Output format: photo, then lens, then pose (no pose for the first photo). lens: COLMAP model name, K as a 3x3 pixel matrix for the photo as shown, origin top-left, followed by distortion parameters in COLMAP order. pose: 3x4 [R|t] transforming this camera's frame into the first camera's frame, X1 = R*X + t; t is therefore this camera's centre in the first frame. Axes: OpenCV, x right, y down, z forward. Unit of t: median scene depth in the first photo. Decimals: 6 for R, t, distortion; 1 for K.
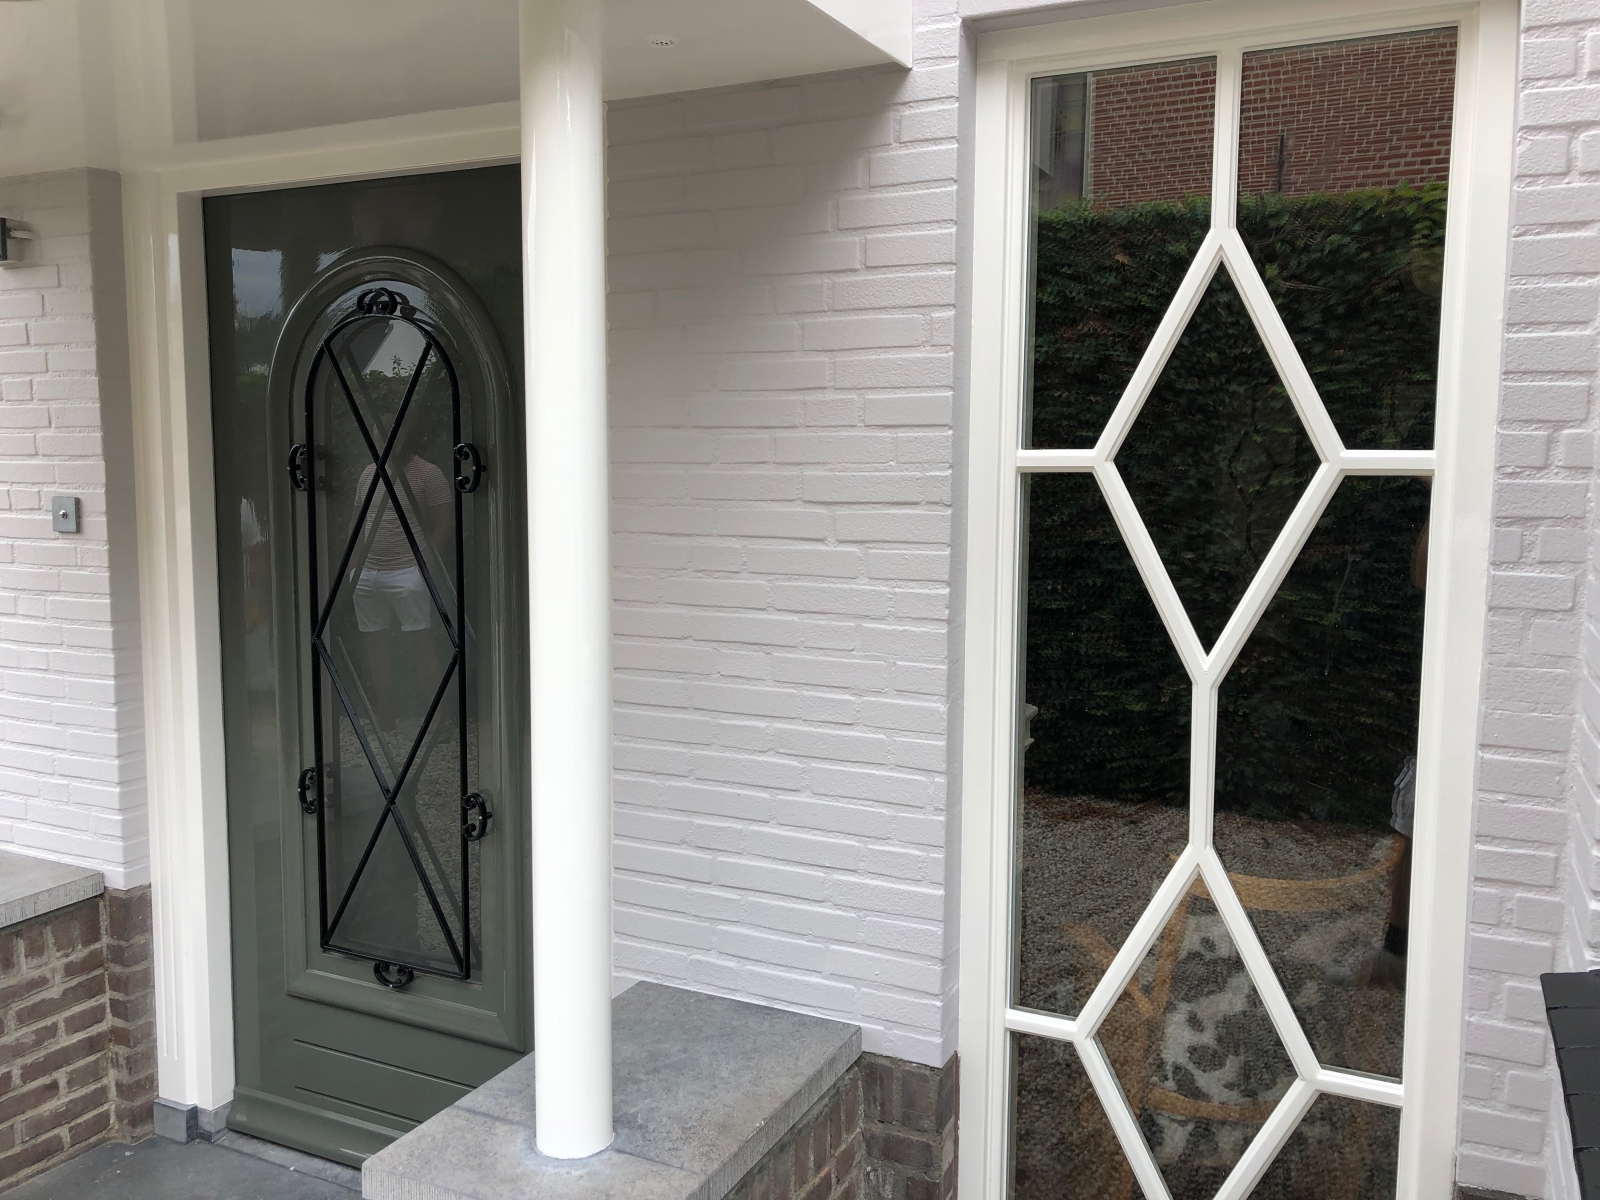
lens RADIAL K [[1320.4, 0, 795.0], [0, 1320.4, 577.5], [0, 0, 1]] dist [0.027930, -0.012566]
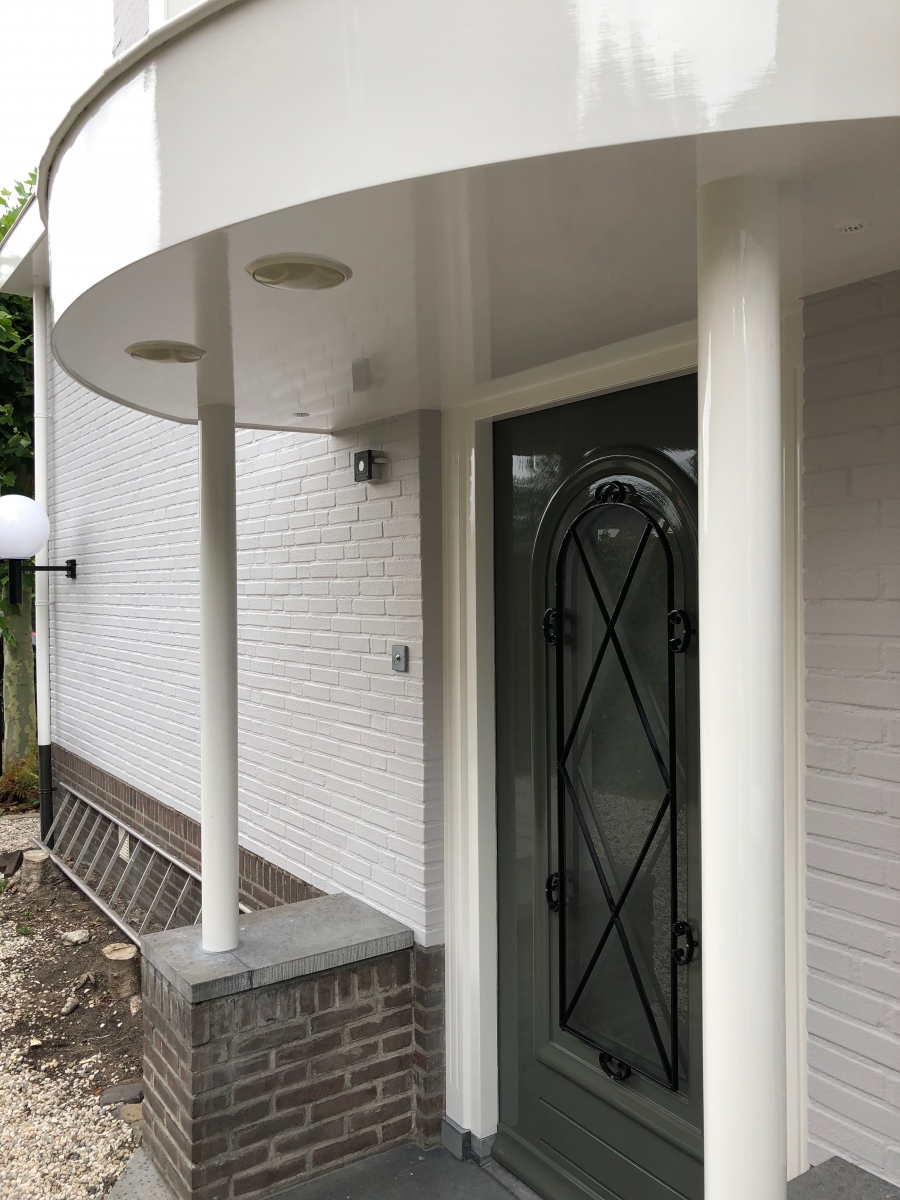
lens RADIAL K [[972.4, 0, 456.7], [0, 972.4, 574.7], [0, 0, 1]] dist [-0.006816, -0.013151]
pose [[0.867129, -0.017120, -0.497789, 0.004496], [-0.035647, 0.994713, -0.096307, -0.039371], [0.496806, 0.101256, 0.861935, 0.158268]]
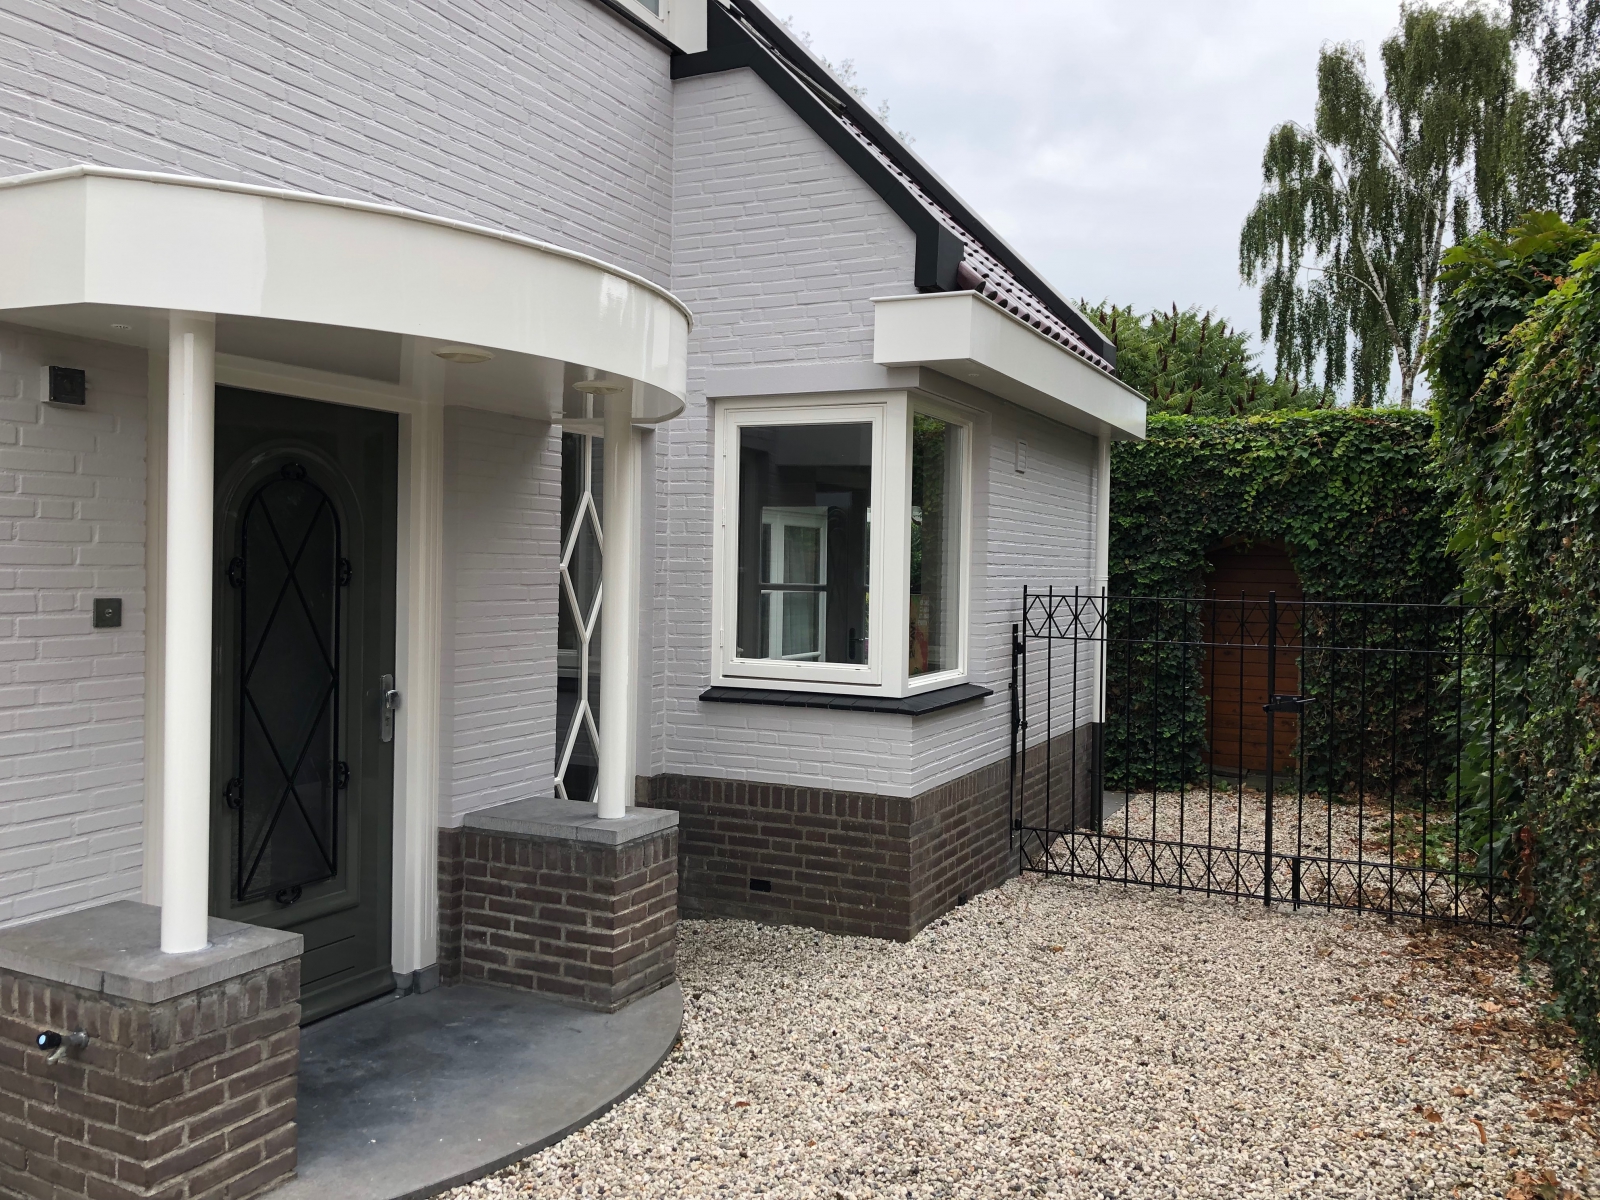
lens RADIAL K [[1320.4, 0, 795.0], [0, 1320.4, 577.5], [0, 0, 1]] dist [0.027930, -0.012566]
pose [[-0.003089, -0.014822, 0.999885, -1.817915], [0.078219, 0.996823, 0.015018, -0.049548], [-0.996931, 0.078257, -0.001919, 0.371497]]
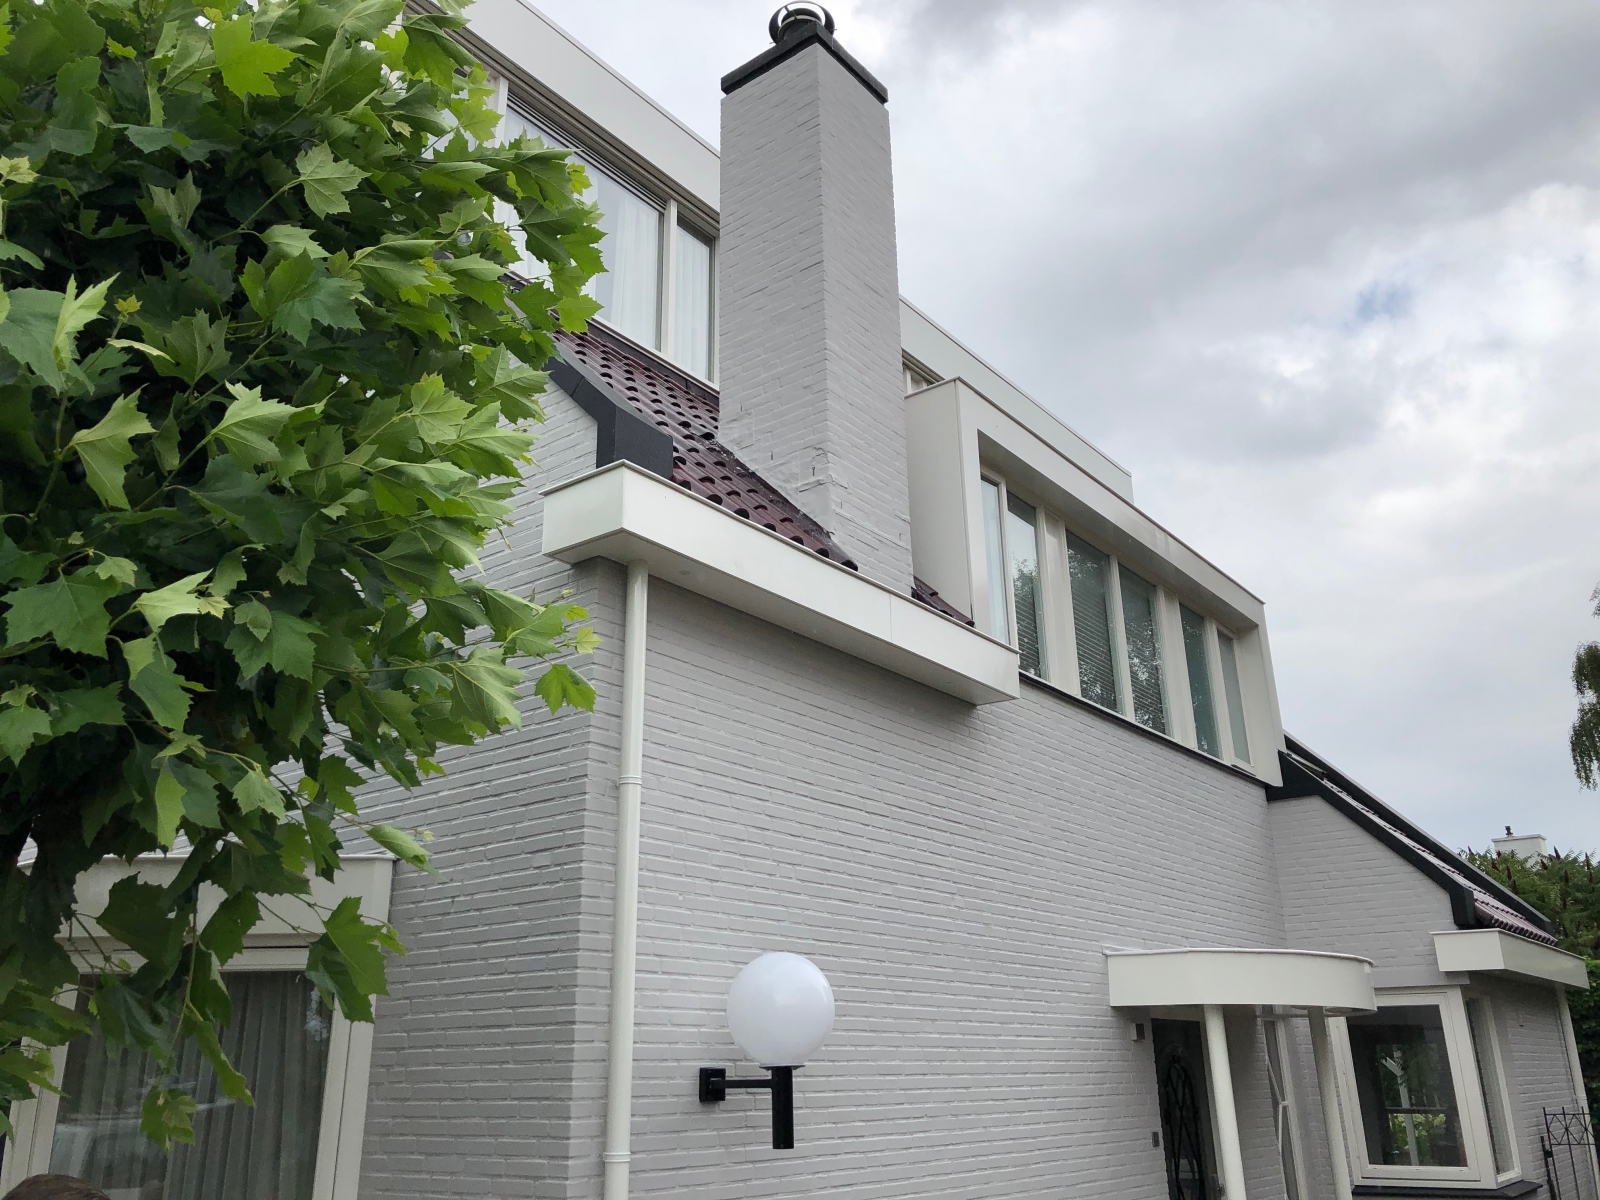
lens RADIAL K [[1298.3, 0, 796.8], [0, 1298.3, 574.6], [0, 0, 1]] dist [0.067851, -0.097373]
pose [[0.206260, 0.342066, 0.916759, -3.562283], [0.107443, 0.923323, -0.368688, -0.205800], [-0.972581, 0.174545, 0.153692, 1.118033]]
